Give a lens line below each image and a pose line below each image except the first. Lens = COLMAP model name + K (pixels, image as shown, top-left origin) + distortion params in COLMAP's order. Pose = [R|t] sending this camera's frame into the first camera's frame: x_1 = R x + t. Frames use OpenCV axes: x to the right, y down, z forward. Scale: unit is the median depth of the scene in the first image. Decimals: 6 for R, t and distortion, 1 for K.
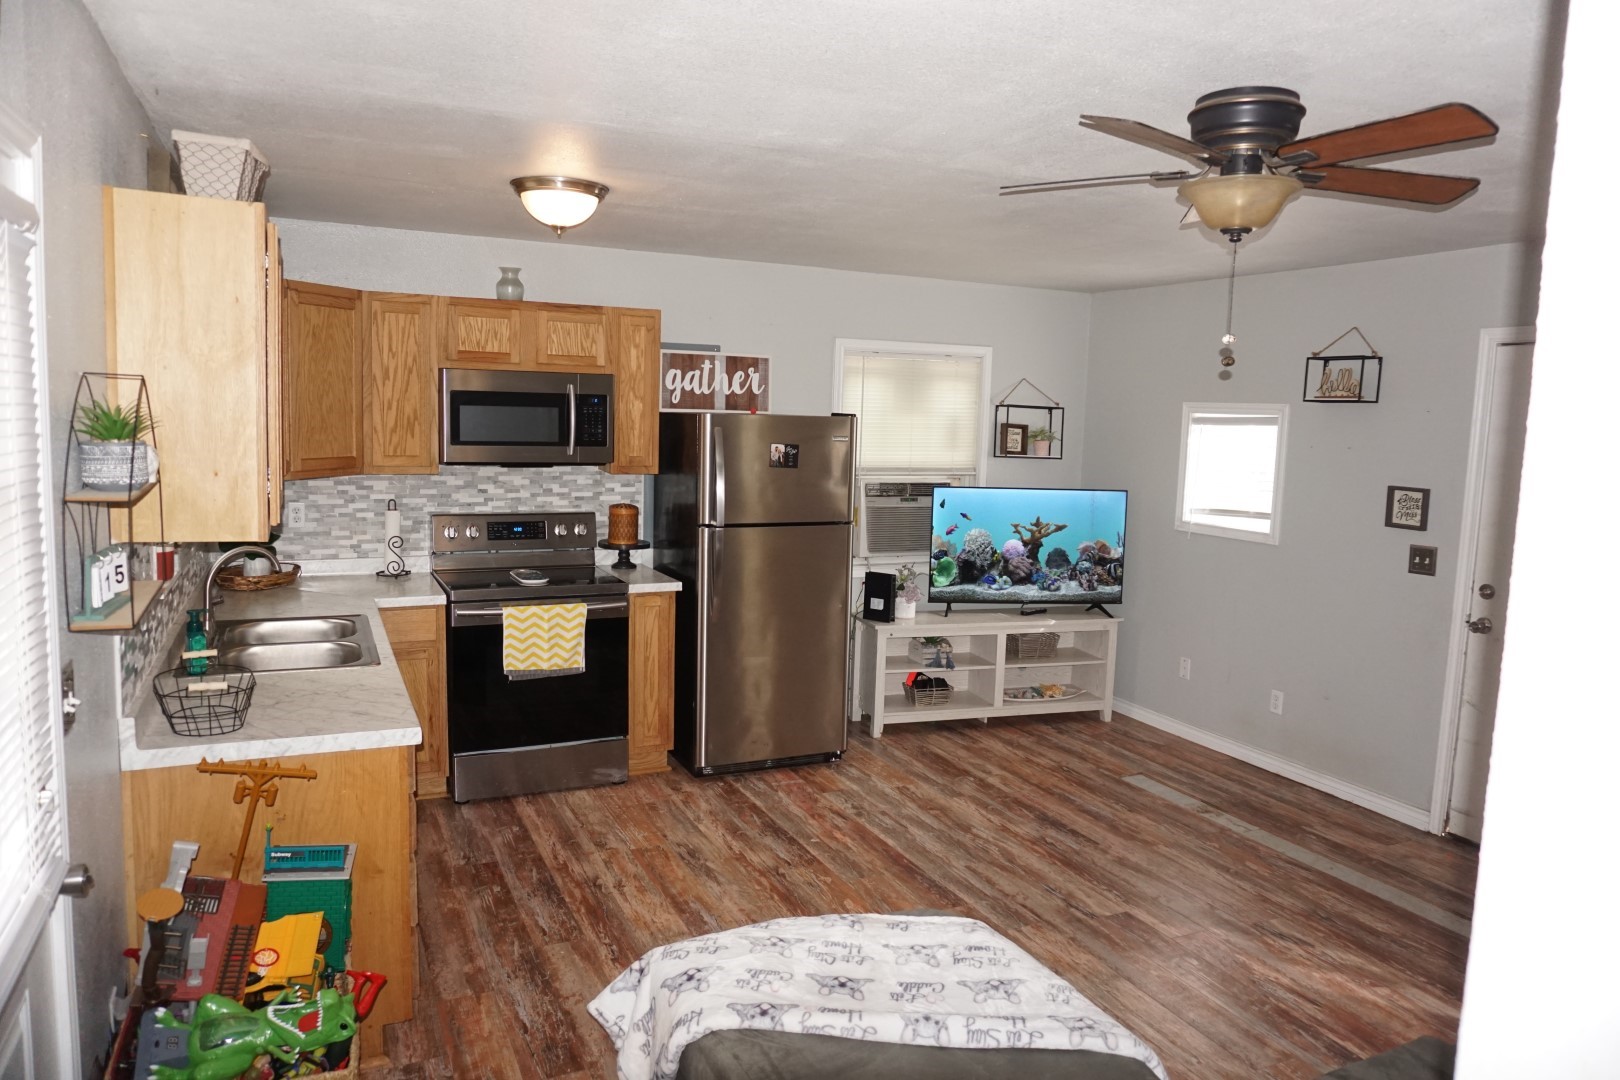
lens RADIAL K [[1062.8, 0, 812.1], [0, 1062.8, 545.1], [0, 0, 1]] dist [-0.063961, 0.044896]
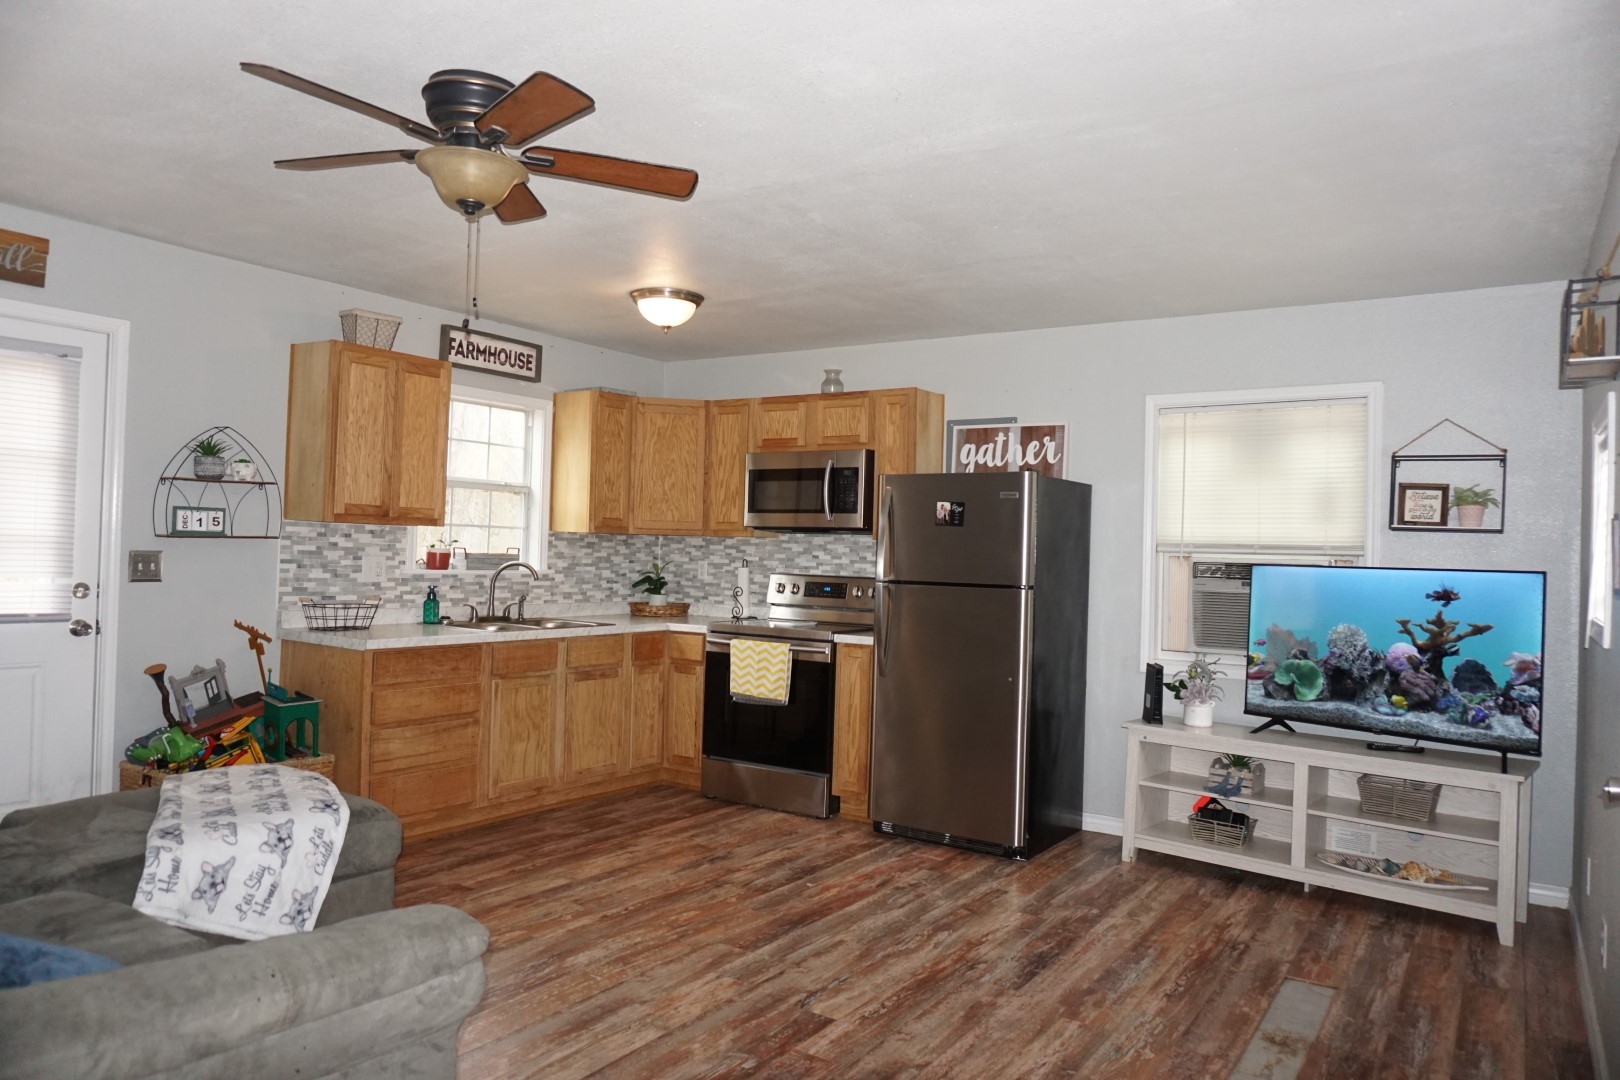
lens RADIAL K [[1063.5, 0, 810.6], [0, 1063.5, 545.7], [0, 0, 1]] dist [-0.060640, 0.037965]
pose [[0.519084, -0.019694, -0.854496, 0.788615], [-0.119121, 0.988311, -0.095141, 0.056948], [0.846381, 0.151174, 0.510671, 0.419528]]
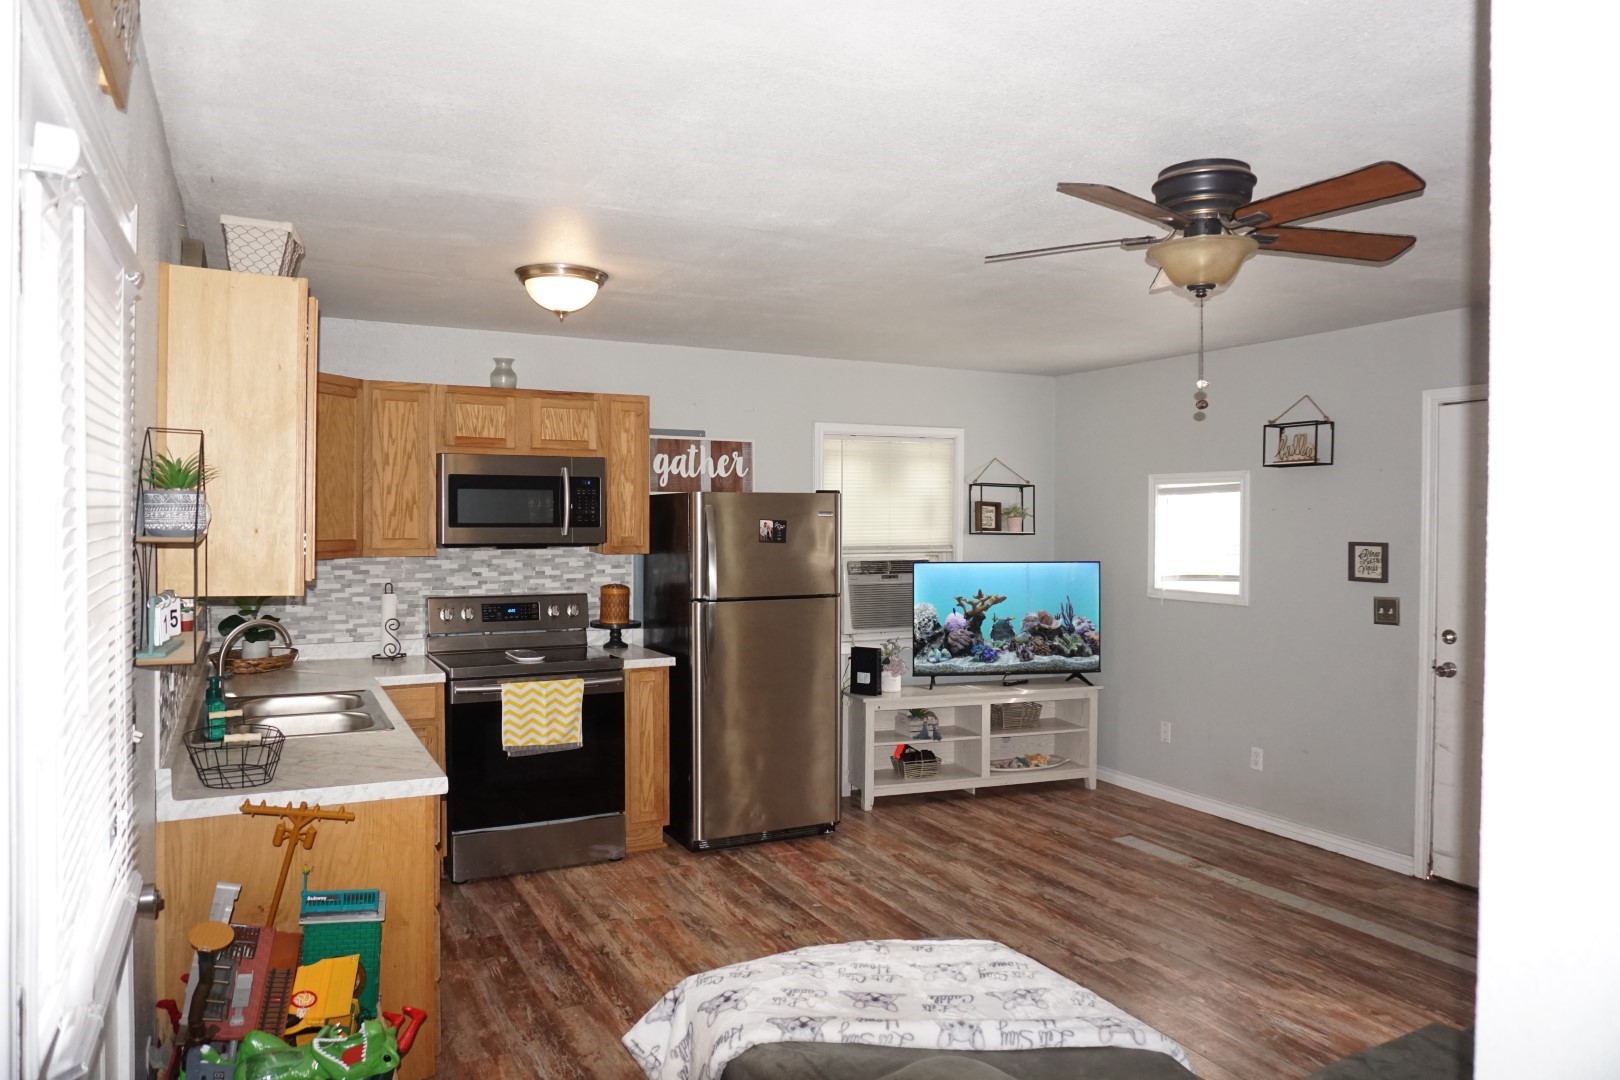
lens RADIAL K [[1063.5, 0, 810.6], [0, 1063.5, 545.7], [0, 0, 1]] dist [-0.060640, 0.037965]
pose [[0.999022, -0.026702, 0.035246, -0.027564], [0.030067, 0.994666, -0.098670, 0.035207], [-0.032424, 0.099633, 0.994496, -0.031775]]
